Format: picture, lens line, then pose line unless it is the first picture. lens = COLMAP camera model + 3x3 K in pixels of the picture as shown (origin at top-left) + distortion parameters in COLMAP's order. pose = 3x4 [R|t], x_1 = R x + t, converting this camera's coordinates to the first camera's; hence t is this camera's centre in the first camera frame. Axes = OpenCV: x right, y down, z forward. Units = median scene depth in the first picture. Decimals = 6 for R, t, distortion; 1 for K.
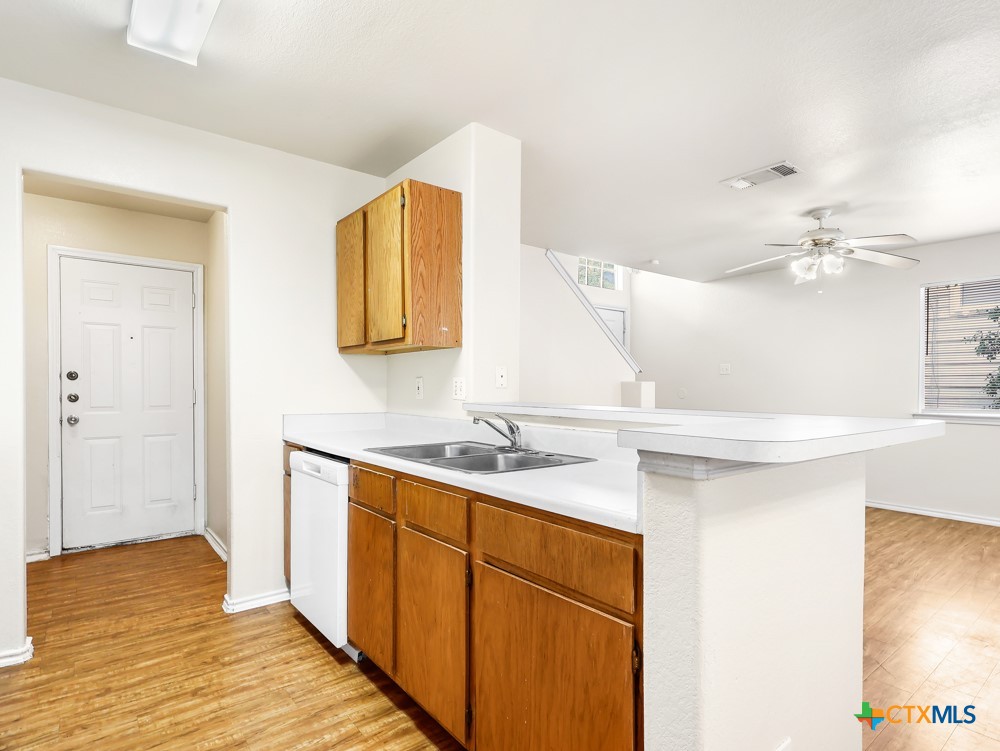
lens RADIAL K [[530.6, 0, 495.3], [0, 530.6, 382.2], [0, 0, 1]] dist [-0.000696, 0.001249]
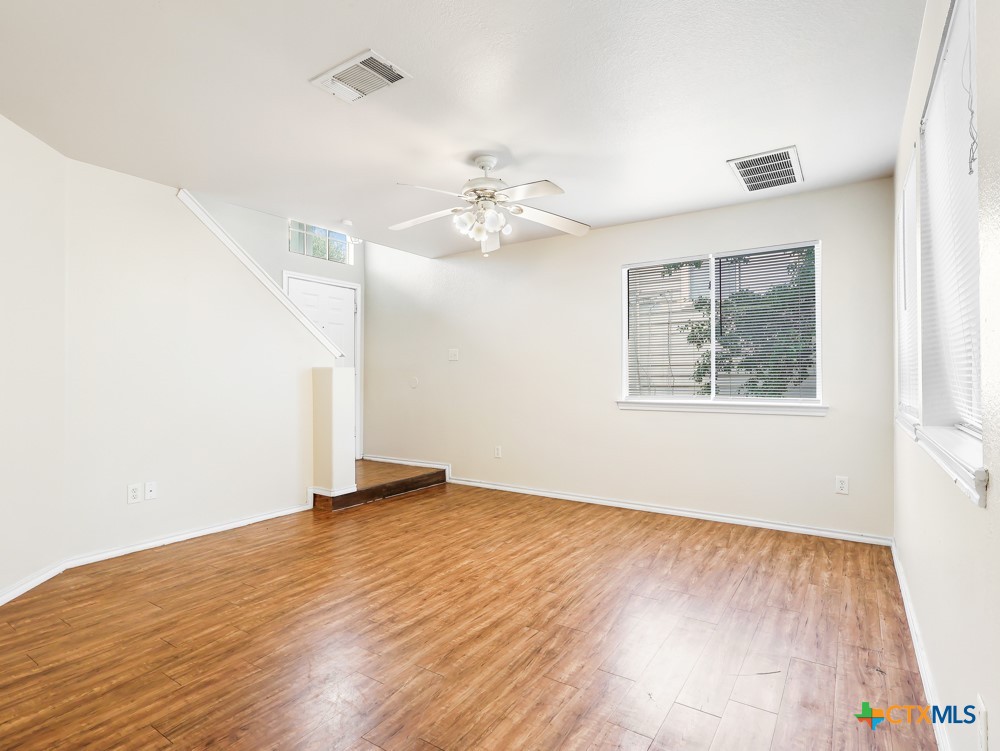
lens RADIAL K [[502.8, 0, 498.4], [0, 502.8, 370.6], [0, 0, 1]] dist [-0.032553, 0.000175]
pose [[0.959668, 0.003639, 0.281113, 0.382128], [-0.001139, 0.999958, -0.009055, 0.013640], [-0.281134, 0.008369, 0.959632, 0.231683]]
